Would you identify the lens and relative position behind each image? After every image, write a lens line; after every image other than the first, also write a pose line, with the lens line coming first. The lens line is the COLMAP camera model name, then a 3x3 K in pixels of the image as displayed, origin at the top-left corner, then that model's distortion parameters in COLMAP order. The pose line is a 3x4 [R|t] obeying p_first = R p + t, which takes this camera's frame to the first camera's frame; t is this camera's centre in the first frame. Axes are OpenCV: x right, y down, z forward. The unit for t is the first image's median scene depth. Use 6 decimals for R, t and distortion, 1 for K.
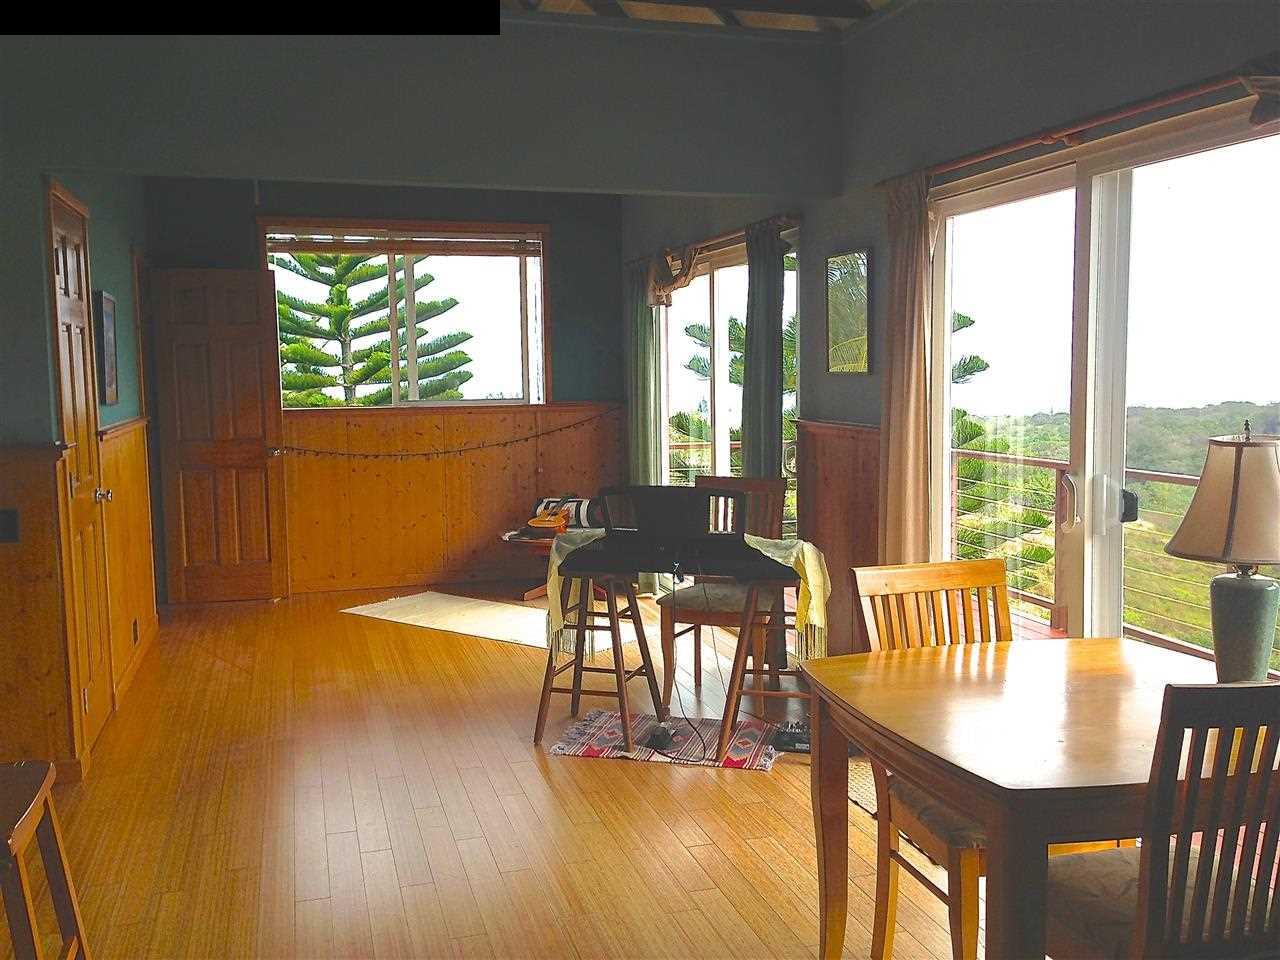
lens RADIAL K [[1185.2, 0, 636.6], [0, 1185.2, 480.4], [0, 0, 1]] dist [0.005242, 0.000000]
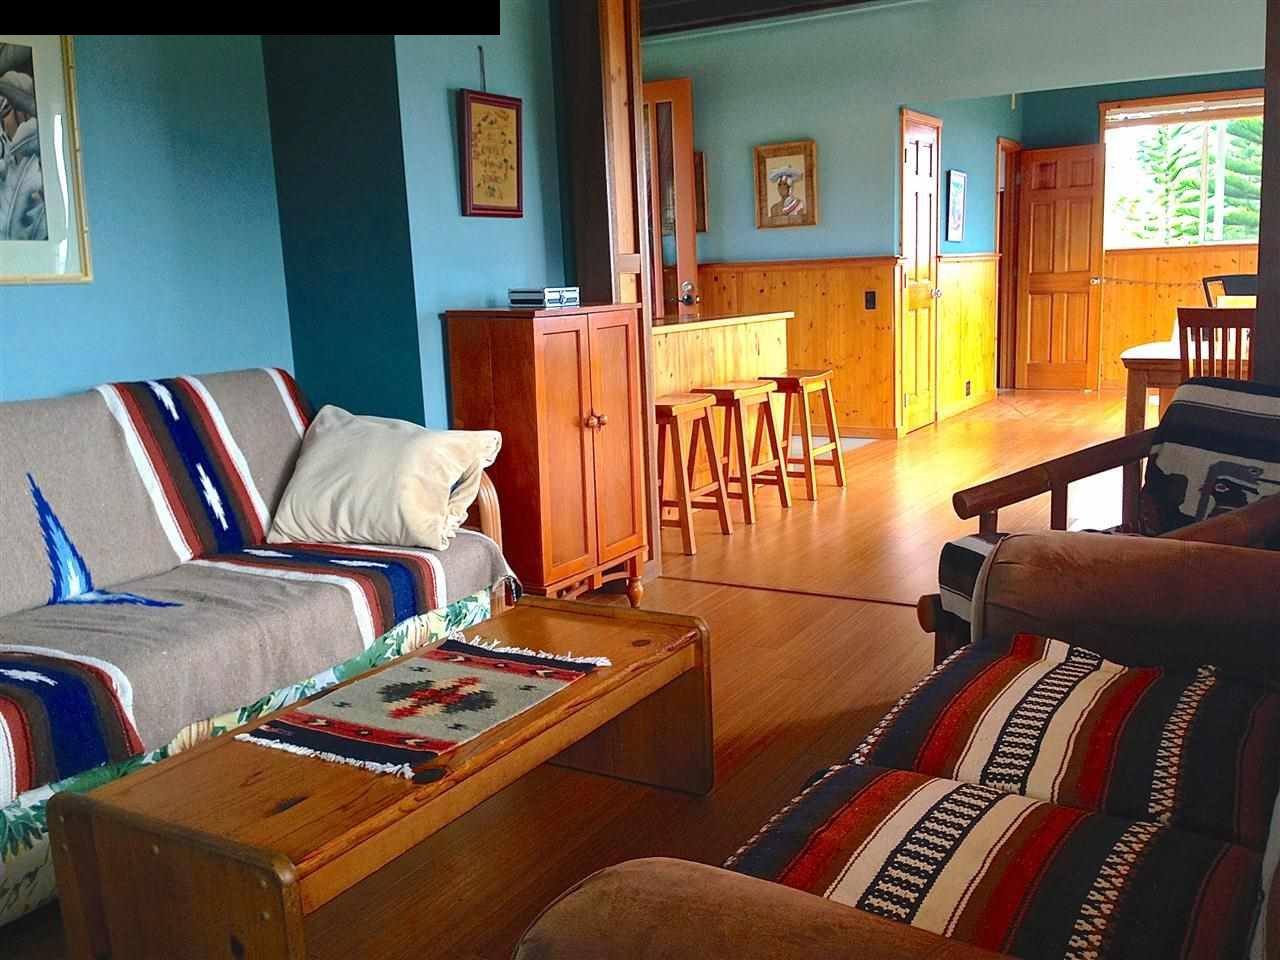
lens RADIAL K [[1185.2, 0, 637.3], [0, 1185.2, 479.9], [0, 0, 1]] dist [0.005242, 0.000000]
pose [[0.688903, 0.111887, -0.716166, 0.499244], [-0.039171, 0.992318, 0.117350, 0.095061], [0.723795, -0.052790, 0.687993, -0.493541]]
